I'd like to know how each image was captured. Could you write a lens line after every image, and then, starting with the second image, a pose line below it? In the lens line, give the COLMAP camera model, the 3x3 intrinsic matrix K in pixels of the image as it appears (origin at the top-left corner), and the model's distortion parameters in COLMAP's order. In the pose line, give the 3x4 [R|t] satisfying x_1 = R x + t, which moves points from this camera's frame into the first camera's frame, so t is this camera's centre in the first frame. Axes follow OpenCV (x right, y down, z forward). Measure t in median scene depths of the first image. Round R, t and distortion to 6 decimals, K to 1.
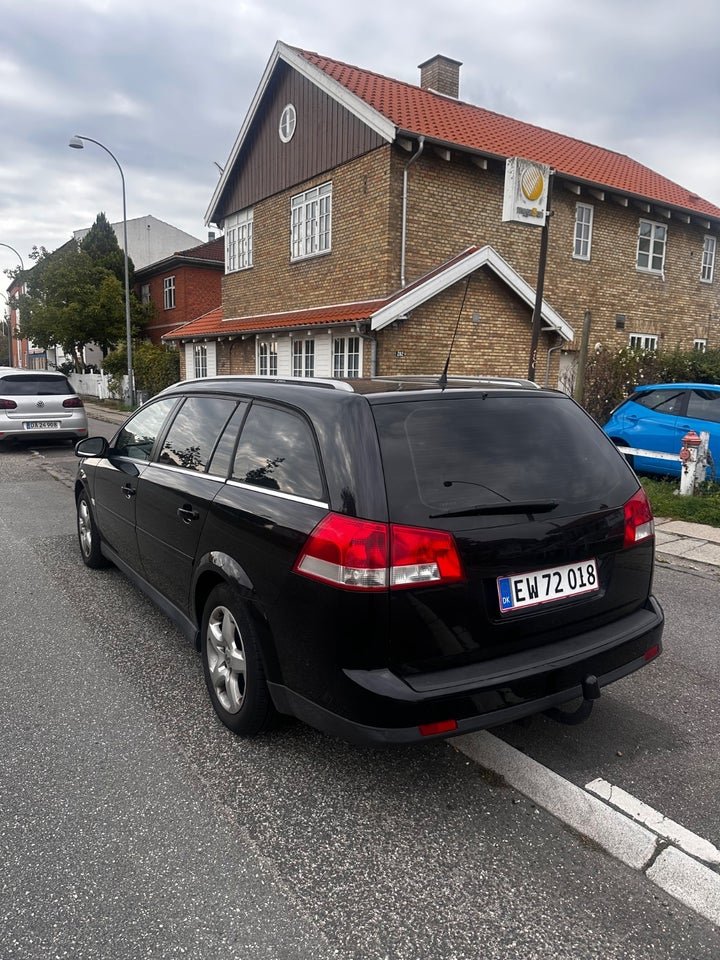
lens RADIAL K [[666.2, 0, 357.7], [0, 666.2, 498.0], [0, 0, 1]] dist [0.001072, -0.000588]
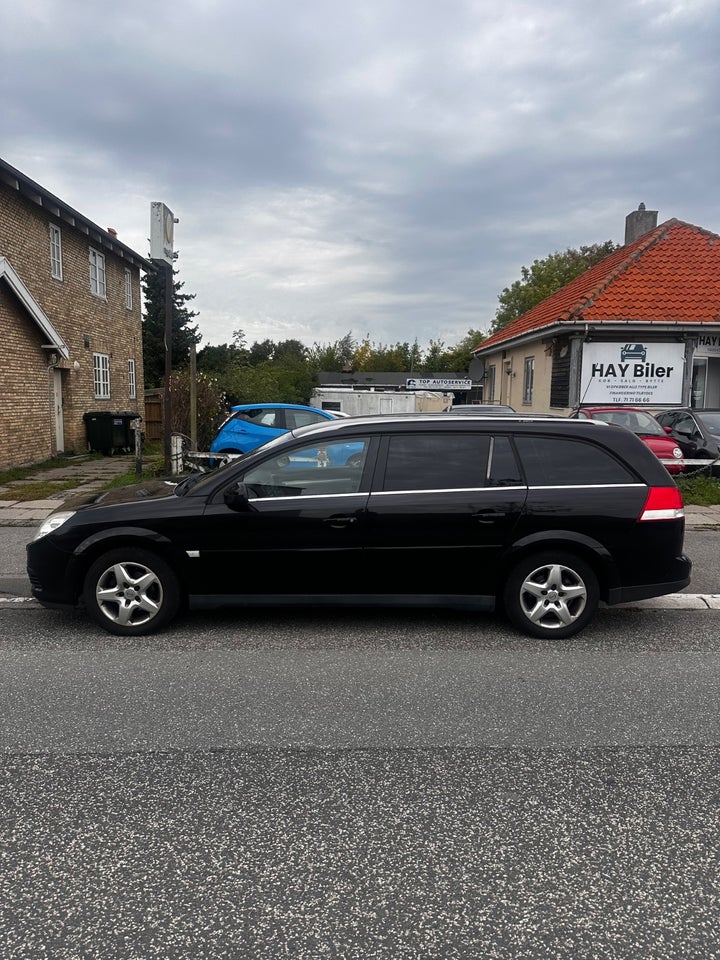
lens RADIAL K [[673.6, 0, 360.0], [0, 673.6, 480.0], [0, 0, 1]] dist [0.004084, 0.000396]
pose [[0.538097, -0.114209, 0.835109, -1.939203], [0.146283, 0.988396, 0.040916, -0.186095], [-0.830092, 0.100146, 0.548560, 0.516072]]
